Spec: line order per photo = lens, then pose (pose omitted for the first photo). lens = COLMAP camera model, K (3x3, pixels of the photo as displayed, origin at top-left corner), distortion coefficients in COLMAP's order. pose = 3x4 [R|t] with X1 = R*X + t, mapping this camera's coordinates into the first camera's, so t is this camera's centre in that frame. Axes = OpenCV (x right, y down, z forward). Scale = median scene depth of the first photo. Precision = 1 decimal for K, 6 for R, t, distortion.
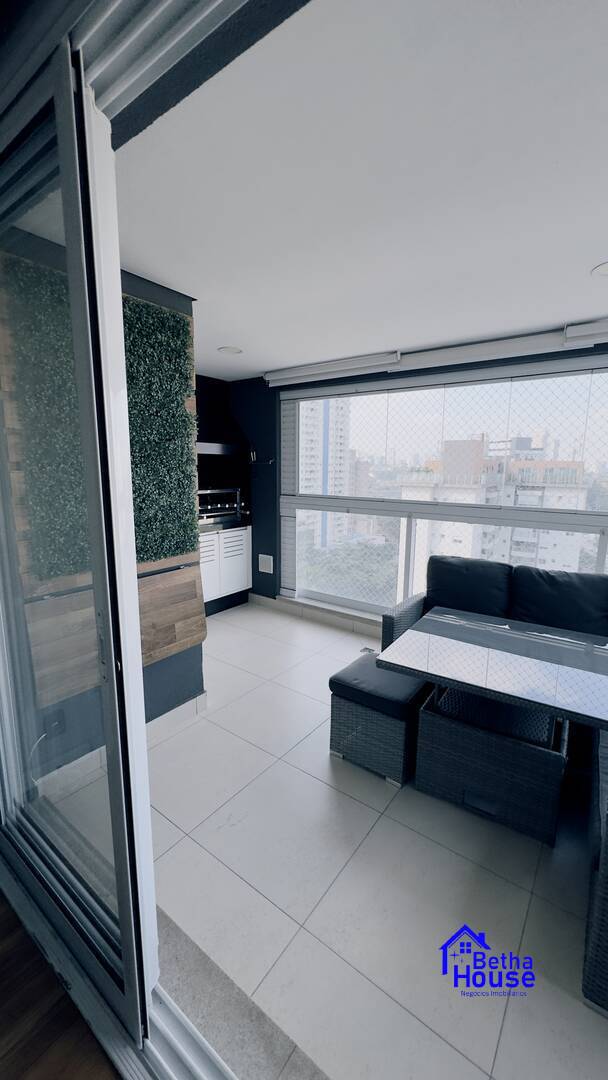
lens RADIAL K [[427.0, 0, 300.8], [0, 427.0, 543.1], [0, 0, 1]] dist [-0.002644, 0.000172]
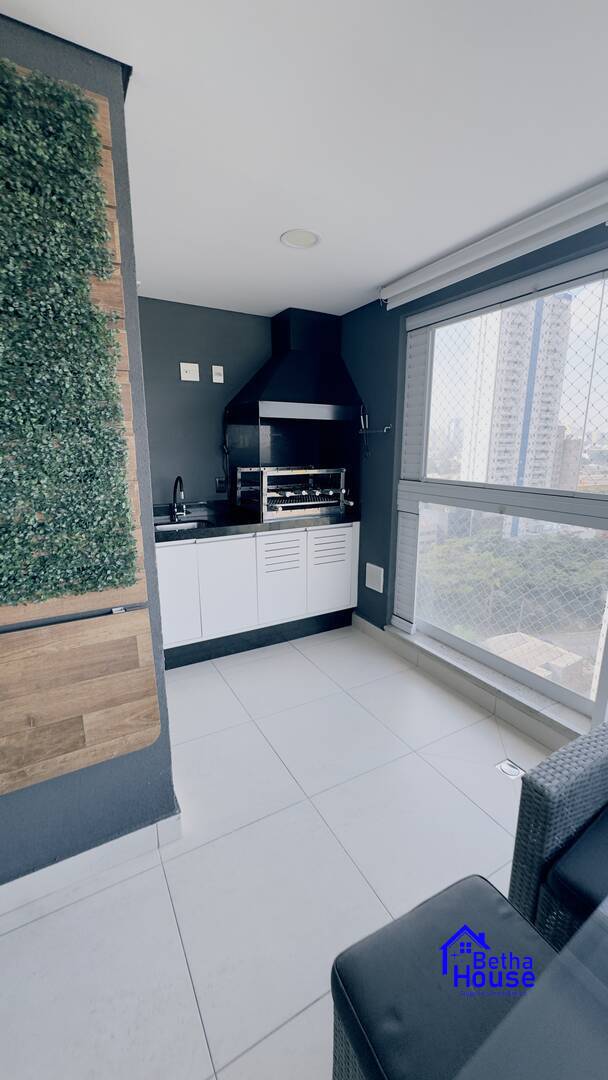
lens RADIAL K [[427.0, 0, 307.7], [0, 427.0, 542.7], [0, 0, 1]] dist [-0.002644, 0.000172]
pose [[0.918697, 0.080658, -0.386641, 0.086014], [-0.063639, 0.996364, 0.056640, -0.042551], [0.389803, -0.027430, 0.920489, 0.327311]]
